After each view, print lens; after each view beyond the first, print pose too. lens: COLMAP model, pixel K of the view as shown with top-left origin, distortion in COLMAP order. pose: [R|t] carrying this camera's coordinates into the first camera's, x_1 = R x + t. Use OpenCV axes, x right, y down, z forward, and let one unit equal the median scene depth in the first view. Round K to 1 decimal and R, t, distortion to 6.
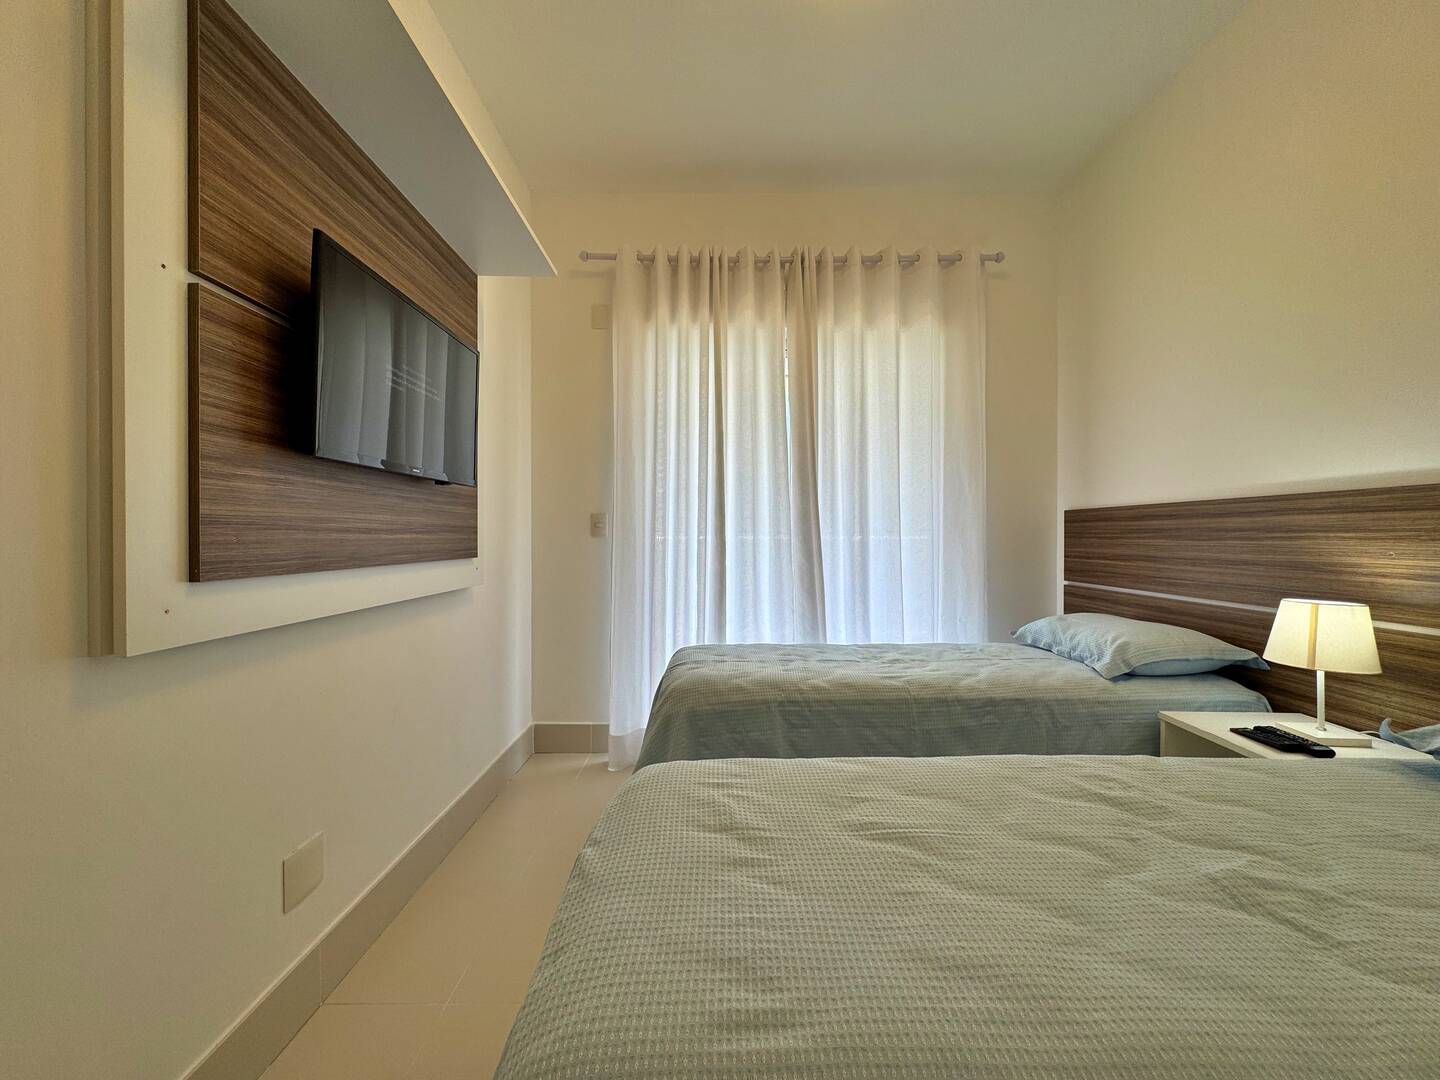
lens RADIAL K [[572.5, 0, 719.4], [0, 572.5, 540.4], [0, 0, 1]] dist [-0.002792, 0.000008]
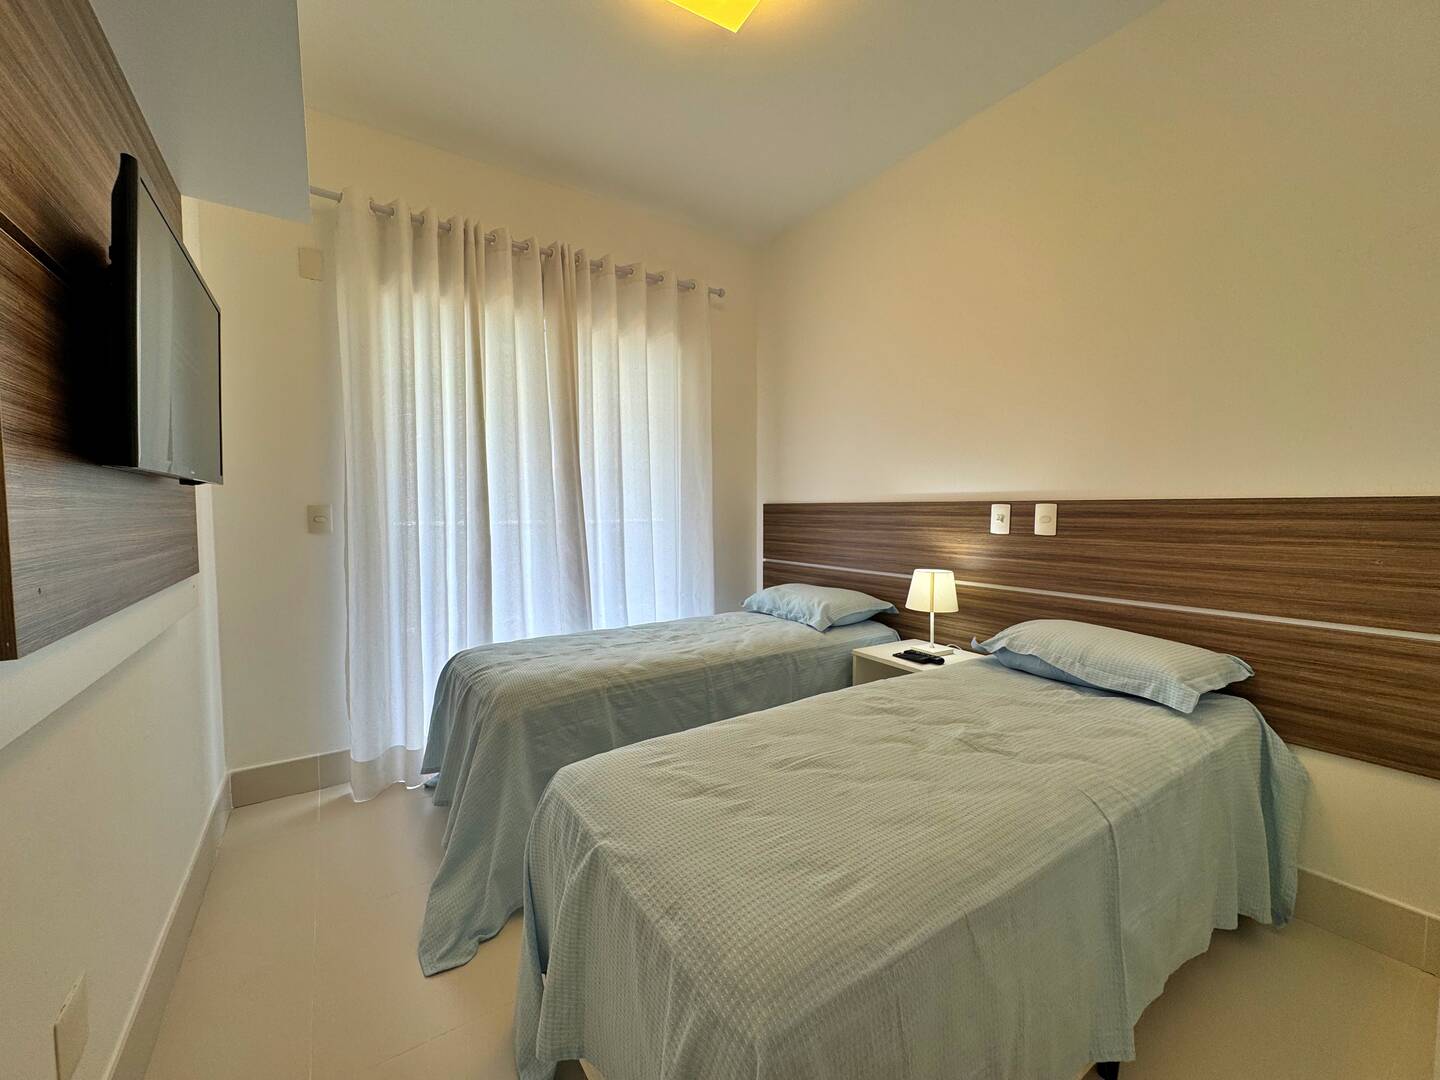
lens RADIAL K [[572.5, 0, 719.4], [0, 572.5, 540.4], [0, 0, 1]] dist [-0.002792, 0.000008]
pose [[0.831195, -0.032085, 0.555055, -0.316376], [0.006142, 0.998802, 0.048539, -0.054179], [-0.555948, -0.036936, 0.830396, -0.023842]]
